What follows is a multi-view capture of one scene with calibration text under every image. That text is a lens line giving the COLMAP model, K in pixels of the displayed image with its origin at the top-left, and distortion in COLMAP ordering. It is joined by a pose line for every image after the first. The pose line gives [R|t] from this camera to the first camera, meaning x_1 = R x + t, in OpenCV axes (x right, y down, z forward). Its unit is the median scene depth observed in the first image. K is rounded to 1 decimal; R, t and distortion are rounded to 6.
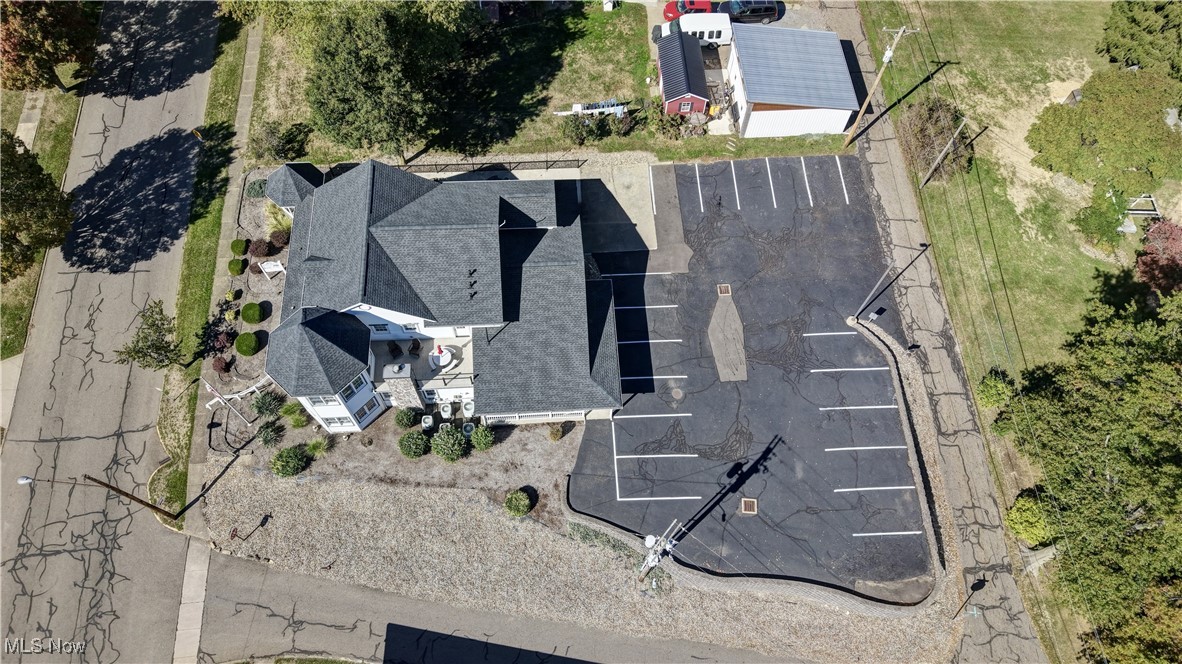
lens RADIAL K [[799.0, 0, 591.0], [0, 799.0, 332.0], [0, 0, 1]] dist [0.006598, 0.003839]
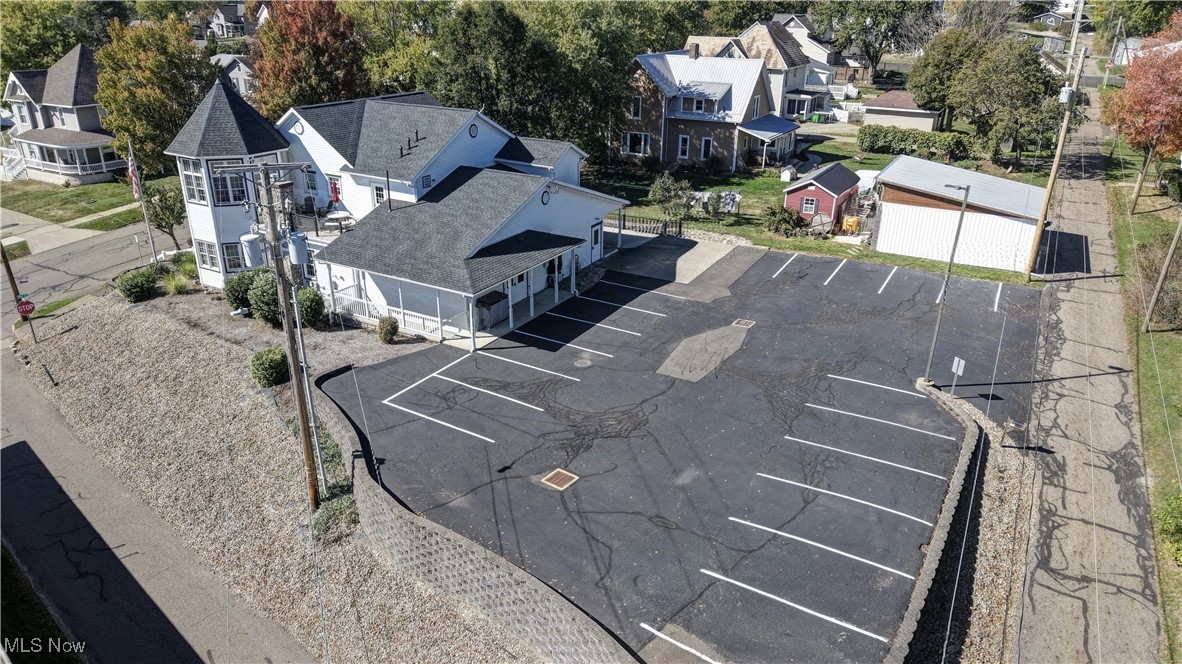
lens RADIAL K [[799.0, 0, 591.0], [0, 799.0, 332.0], [0, 0, 1]] dist [0.006598, 0.003839]
pose [[0.835270, 0.189962, -0.515983, 0.413733], [-0.480740, 0.707761, -0.517652, 0.364684], [0.266859, 0.680433, 0.682494, 0.527715]]
